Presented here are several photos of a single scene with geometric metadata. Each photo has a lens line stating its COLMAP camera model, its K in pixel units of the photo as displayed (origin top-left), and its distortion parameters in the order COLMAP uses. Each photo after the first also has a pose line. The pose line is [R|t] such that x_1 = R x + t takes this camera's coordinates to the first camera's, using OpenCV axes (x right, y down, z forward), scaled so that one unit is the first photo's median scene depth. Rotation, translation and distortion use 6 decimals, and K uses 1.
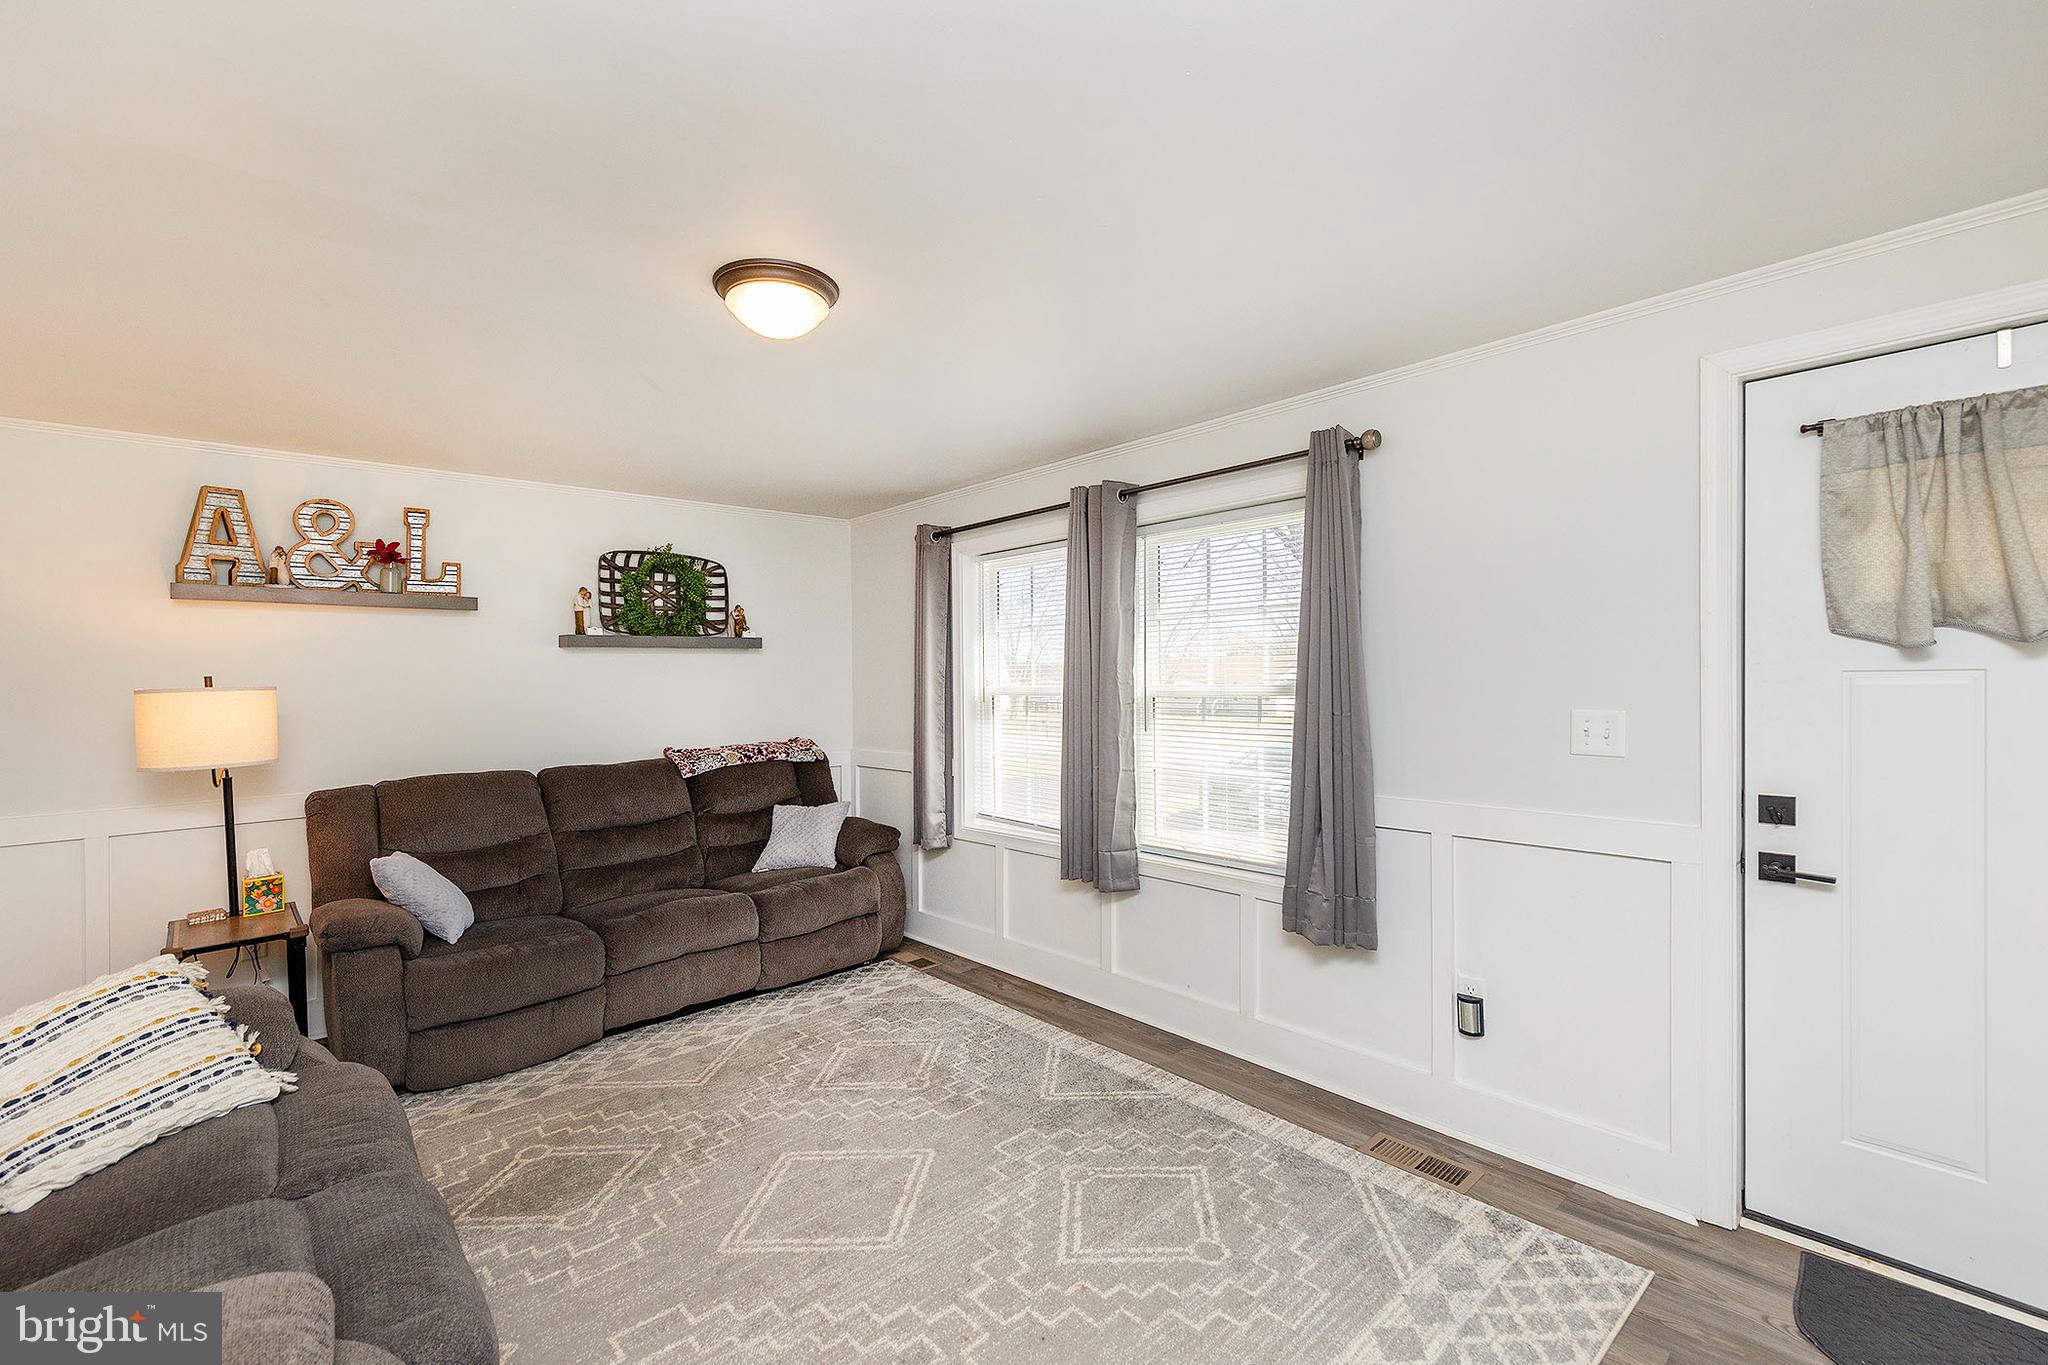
lens RADIAL K [[877.3, 0, 1024.0], [0, 877.3, 682.5], [0, 0, 1]] dist [0.001775, 0.000166]
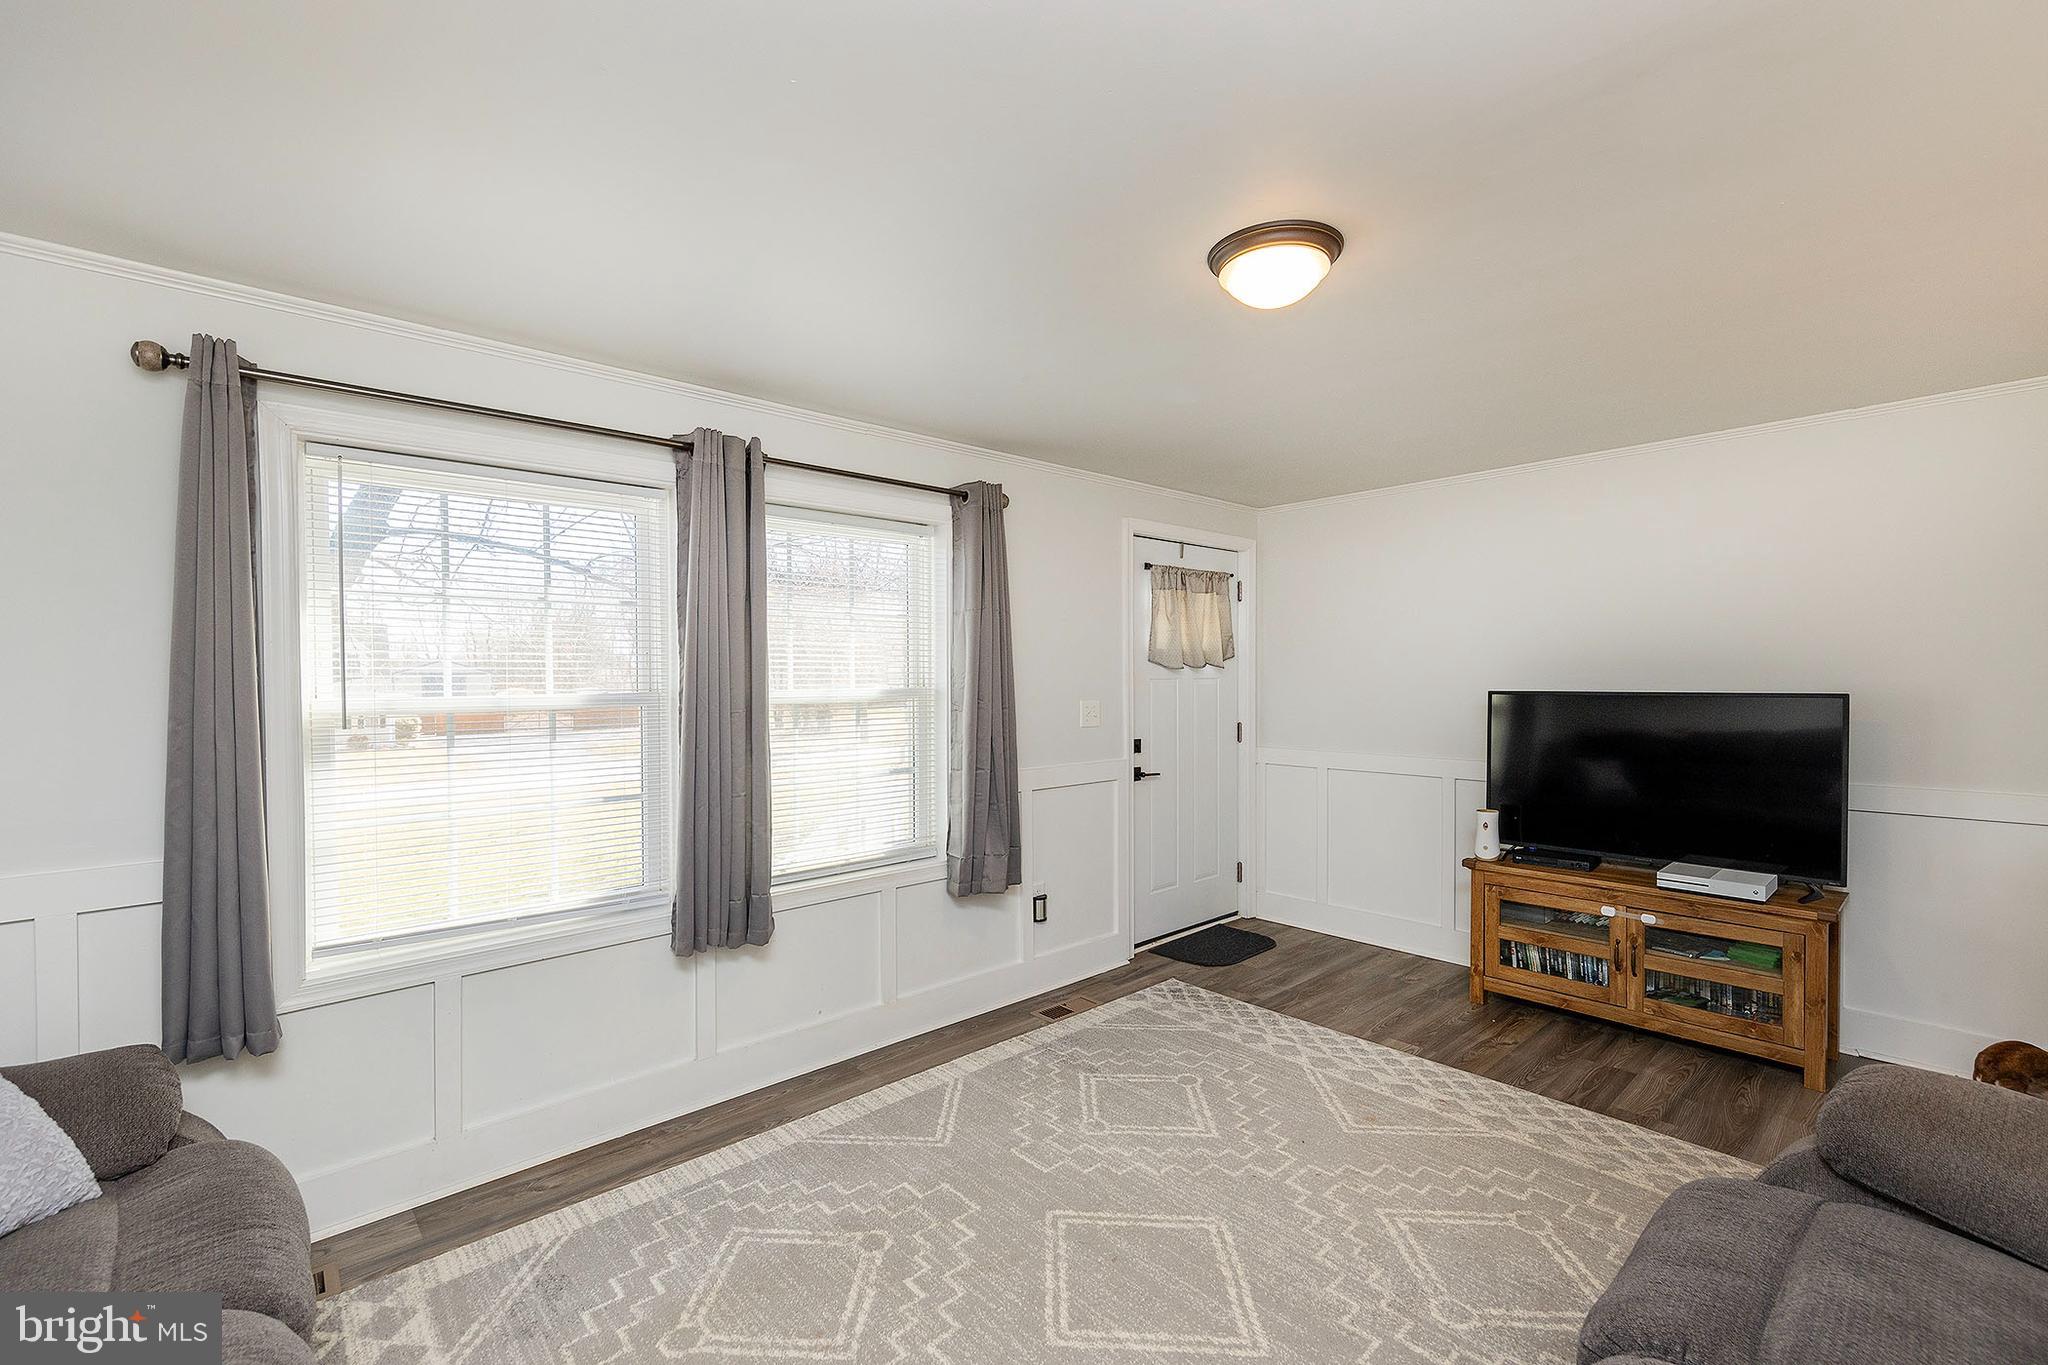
lens RADIAL K [[873.5, 0, 1040.5], [0, 873.5, 683.5], [0, 0, 1]] dist [0.001065, -0.000082]
pose [[-0.010763, 0.014421, 0.999838, -0.790614], [0.017143, 0.999752, -0.014235, 0.016717], [-0.999795, 0.016987, -0.011007, 0.816744]]
